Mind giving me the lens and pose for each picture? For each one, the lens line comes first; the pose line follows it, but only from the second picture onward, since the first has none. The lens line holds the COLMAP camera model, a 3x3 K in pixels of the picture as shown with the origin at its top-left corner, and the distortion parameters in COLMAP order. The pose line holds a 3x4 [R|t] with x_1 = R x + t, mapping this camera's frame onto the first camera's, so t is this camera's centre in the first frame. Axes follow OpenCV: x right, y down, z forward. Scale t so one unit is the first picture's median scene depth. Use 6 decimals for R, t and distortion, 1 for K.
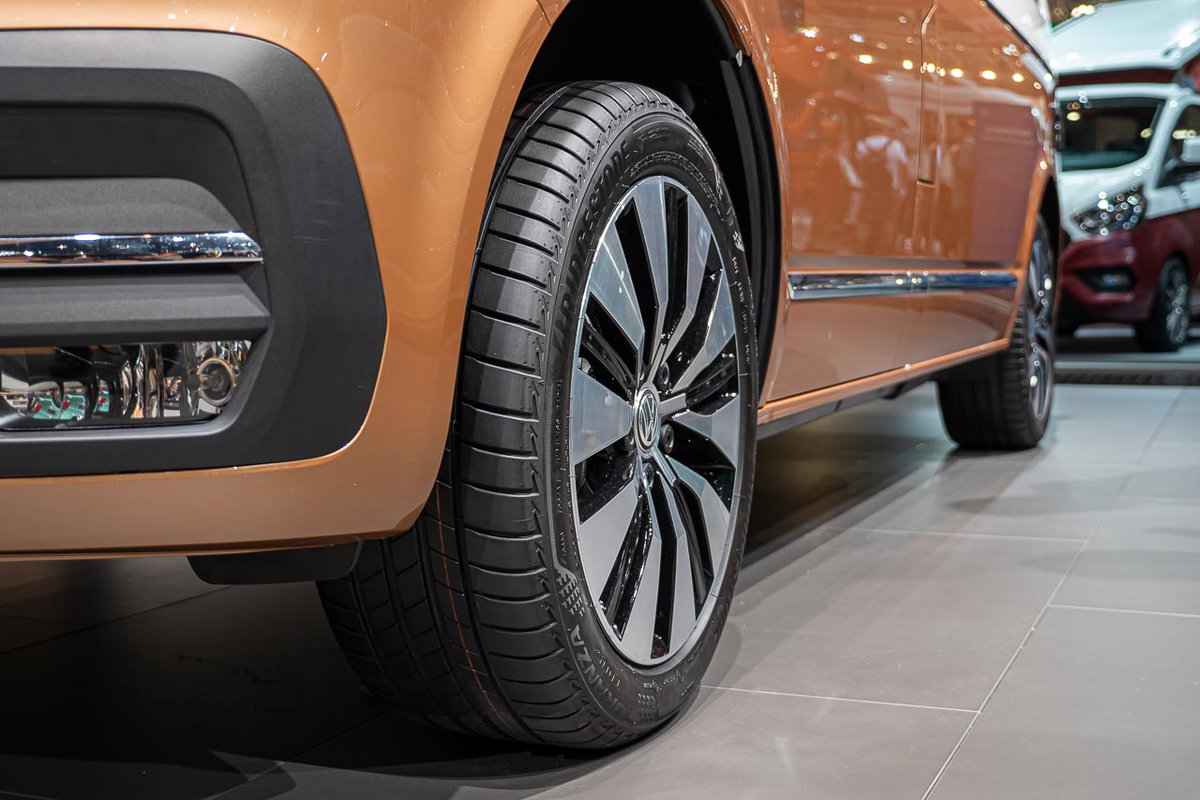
lens RADIAL K [[1554.1, 0, 600.0], [0, 1554.1, 400.0], [0, 0, 1]] dist [0.014826, 0.038701]
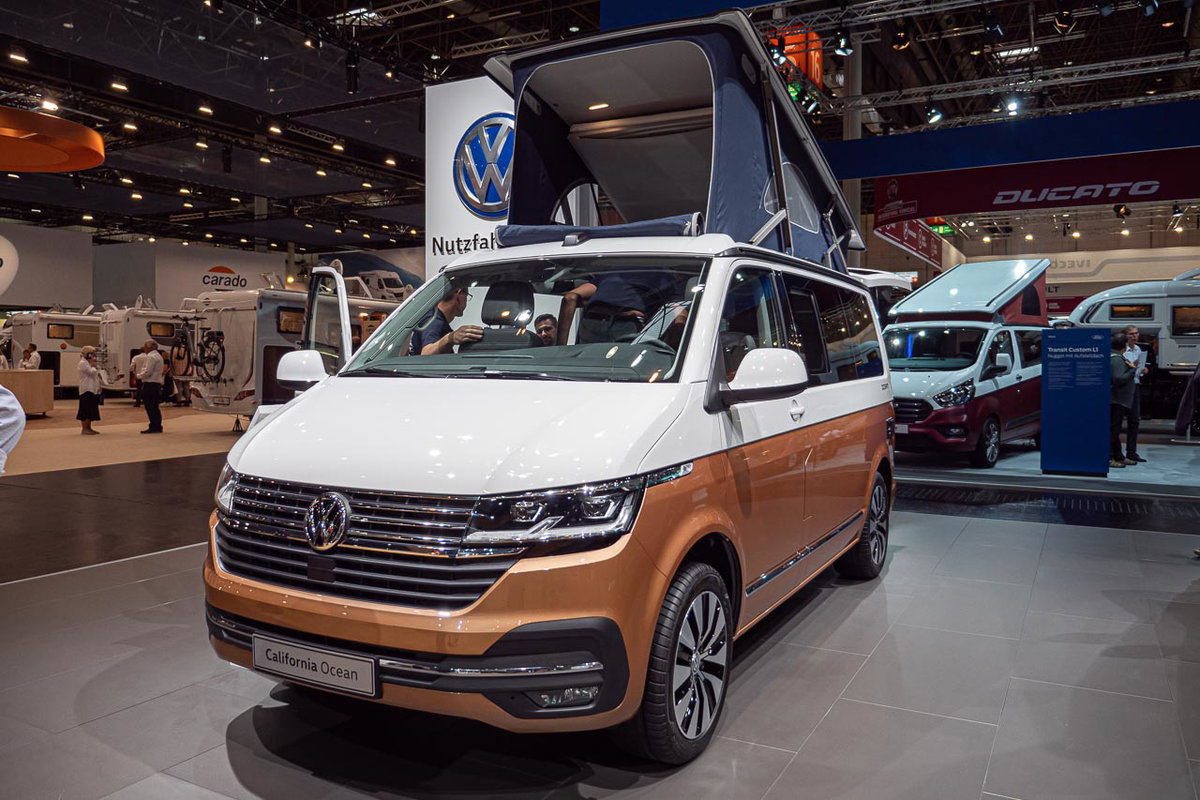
lens RADIAL K [[934.6, 0, 600.0], [0, 934.6, 400.0], [0, 0, 1]] dist [-0.014414, -0.000387]
pose [[0.995960, 0.015684, -0.088416, -0.006655], [-0.017785, 0.999577, -0.023032, -0.503715], [0.088017, 0.024511, 0.995817, -1.035079]]
